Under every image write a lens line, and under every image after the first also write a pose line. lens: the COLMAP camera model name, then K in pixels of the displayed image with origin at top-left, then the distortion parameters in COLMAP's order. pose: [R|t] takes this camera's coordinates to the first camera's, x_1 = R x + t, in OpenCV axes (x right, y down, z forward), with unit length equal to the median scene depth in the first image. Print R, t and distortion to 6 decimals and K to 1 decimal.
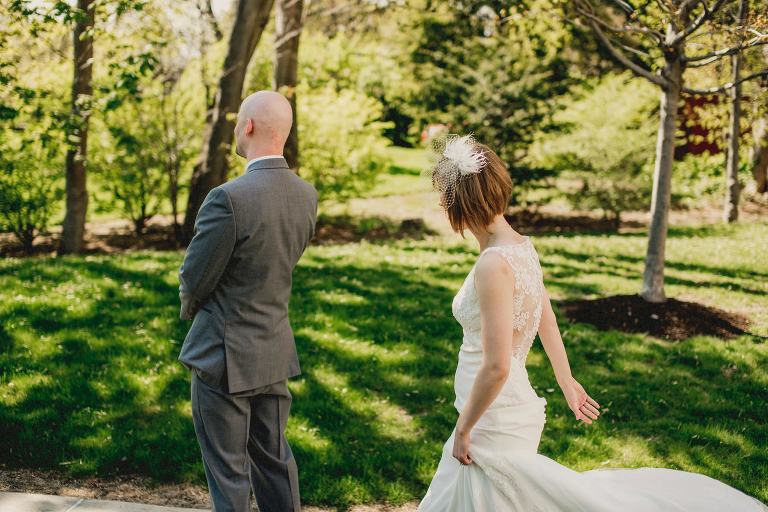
lens RADIAL K [[1068.6, 0, 388.1], [0, 1068.6, 254.5], [0, 0, 1]] dist [-0.085661, 0.000000]
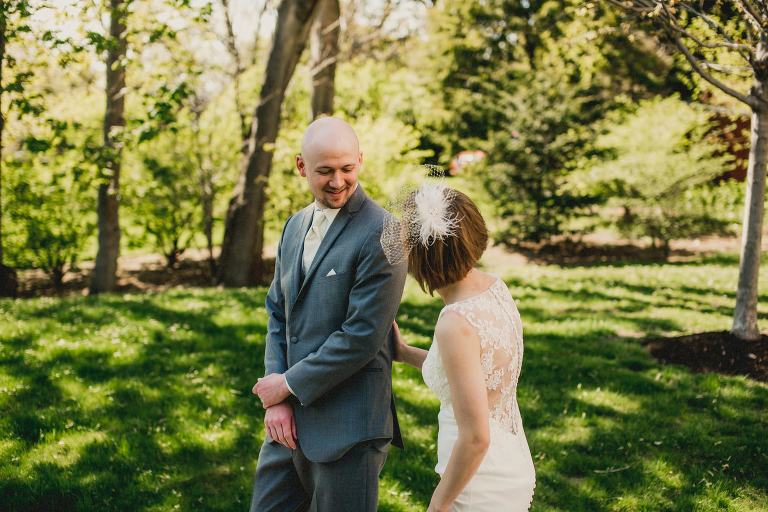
lens RADIAL K [[1068.6, 0, 383.6], [0, 1068.6, 254.0], [0, 0, 1]] dist [-0.085661, 0.000000]
pose [[0.999727, -0.013096, -0.019344, -0.026790], [0.012557, 0.999538, -0.027695, -0.004664], [0.019698, 0.027445, 0.999429, 0.041190]]
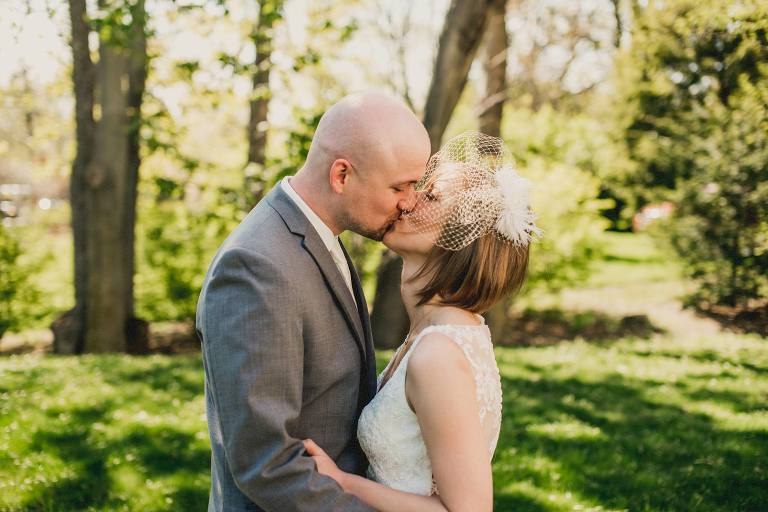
lens RADIAL K [[1068.6, 0, 385.4], [0, 1068.6, 254.5], [0, 0, 1]] dist [-0.085661, 0.000000]
pose [[0.982741, 0.004587, -0.184931, -0.020054], [-0.019822, 0.996548, -0.080619, -0.010166], [0.183923, 0.082894, 0.979439, 0.160802]]
